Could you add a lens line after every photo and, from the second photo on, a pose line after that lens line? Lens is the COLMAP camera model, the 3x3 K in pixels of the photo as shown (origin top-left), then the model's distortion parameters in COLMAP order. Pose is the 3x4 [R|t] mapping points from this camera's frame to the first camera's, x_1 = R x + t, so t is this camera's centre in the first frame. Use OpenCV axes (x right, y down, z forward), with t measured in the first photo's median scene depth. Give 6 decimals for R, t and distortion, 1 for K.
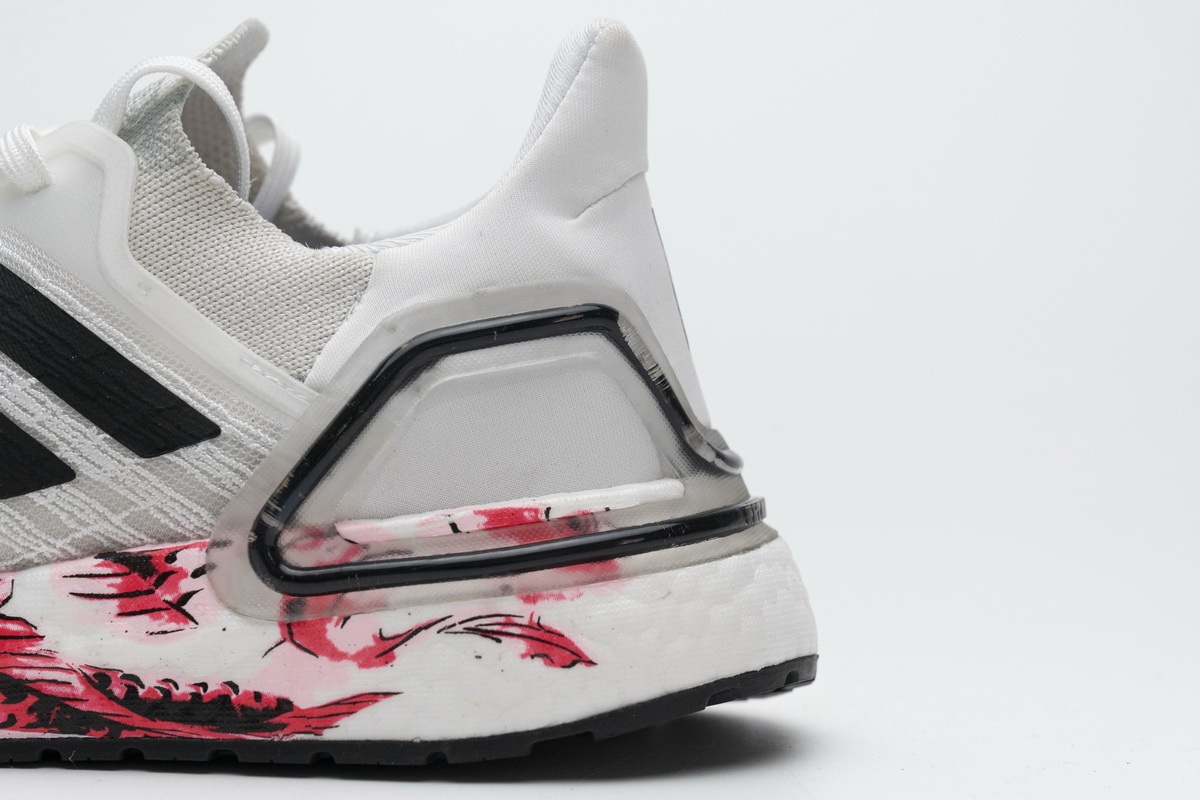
lens RADIAL K [[2344.9, 0, 599.6], [0, 2344.9, 405.6], [0, 0, 1]] dist [0.017935, 0.000000]
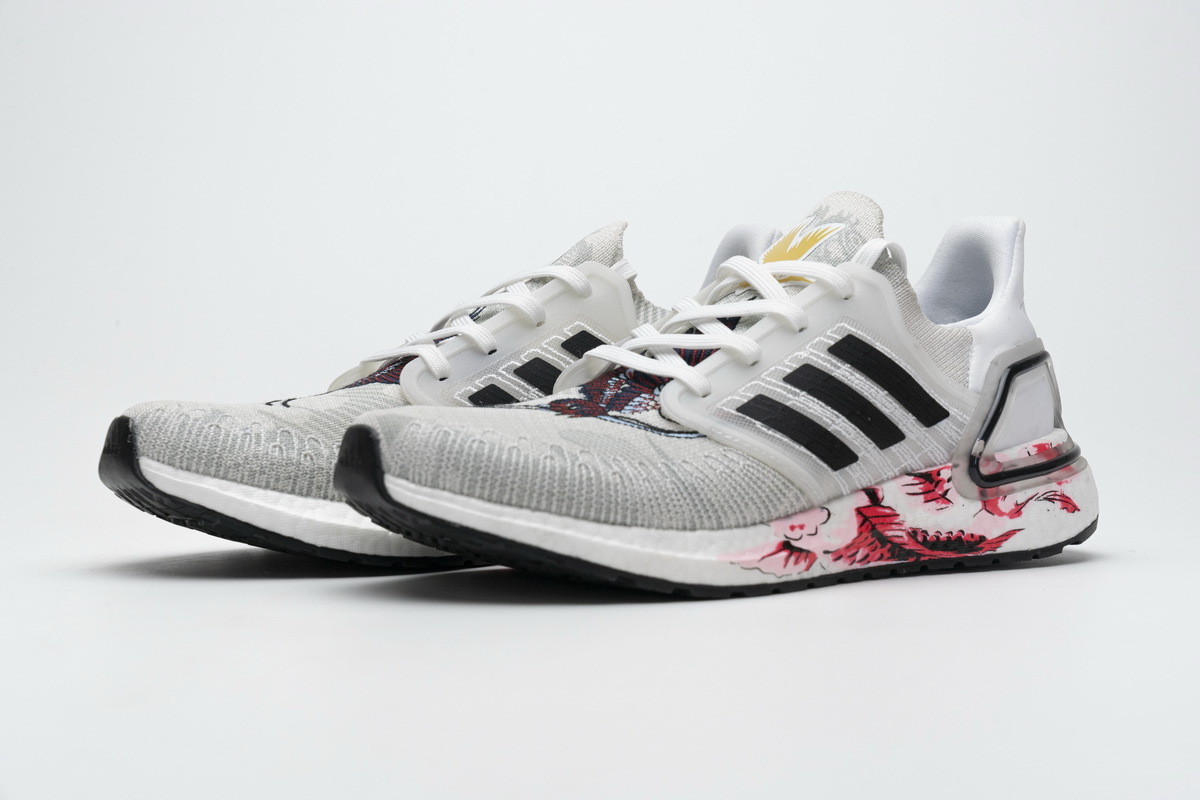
lens RADIAL K [[2344.9, 0, 599.8], [0, 2344.9, 396.2], [0, 0, 1]] dist [0.017935, 0.000000]
pose [[0.762889, -0.030153, 0.645826, -1.784198], [0.020097, 0.999535, 0.022928, -0.060262], [-0.646217, -0.004512, 0.763140, -0.422204]]
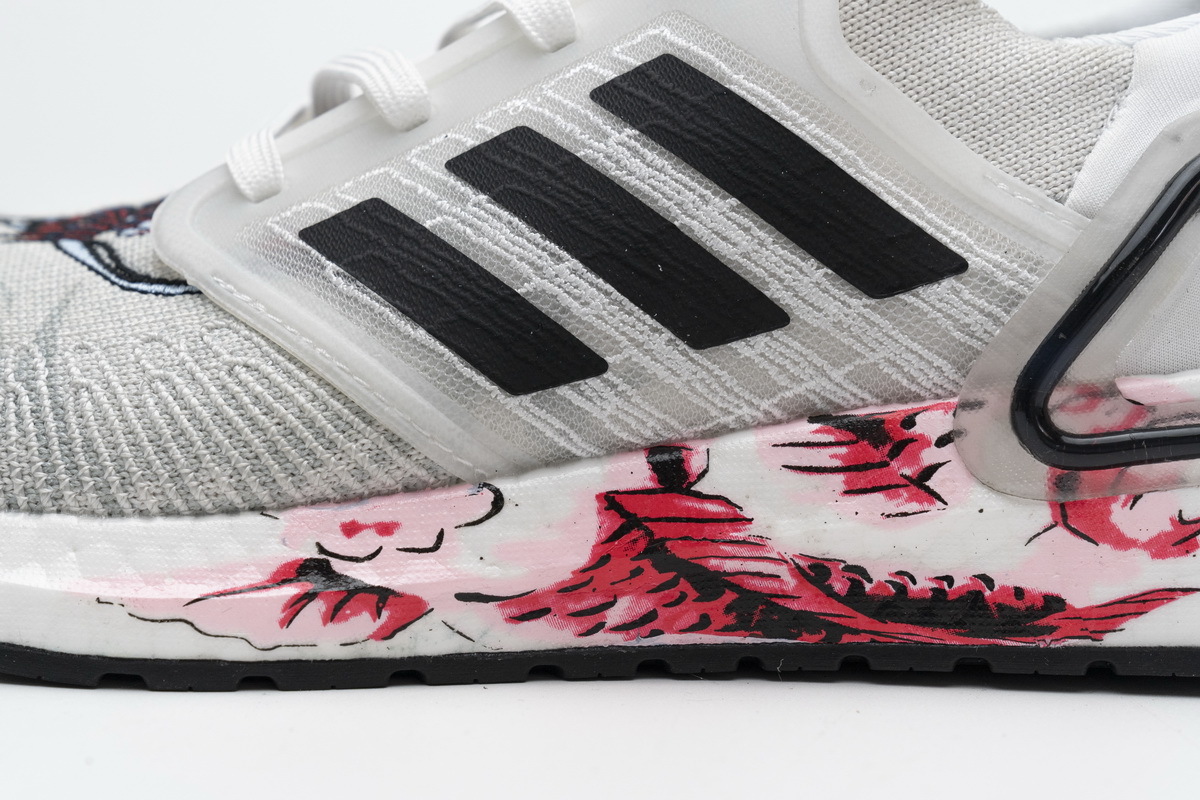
lens RADIAL K [[2344.9, 0, 600.9], [0, 2344.9, 408.8], [0, 0, 1]] dist [0.017935, 0.000000]
pose [[0.999619, 0.000114, 0.027603, -0.310272], [-0.001855, 0.998007, 0.063072, 0.009482], [-0.027541, -0.063099, 0.997627, 0.197631]]
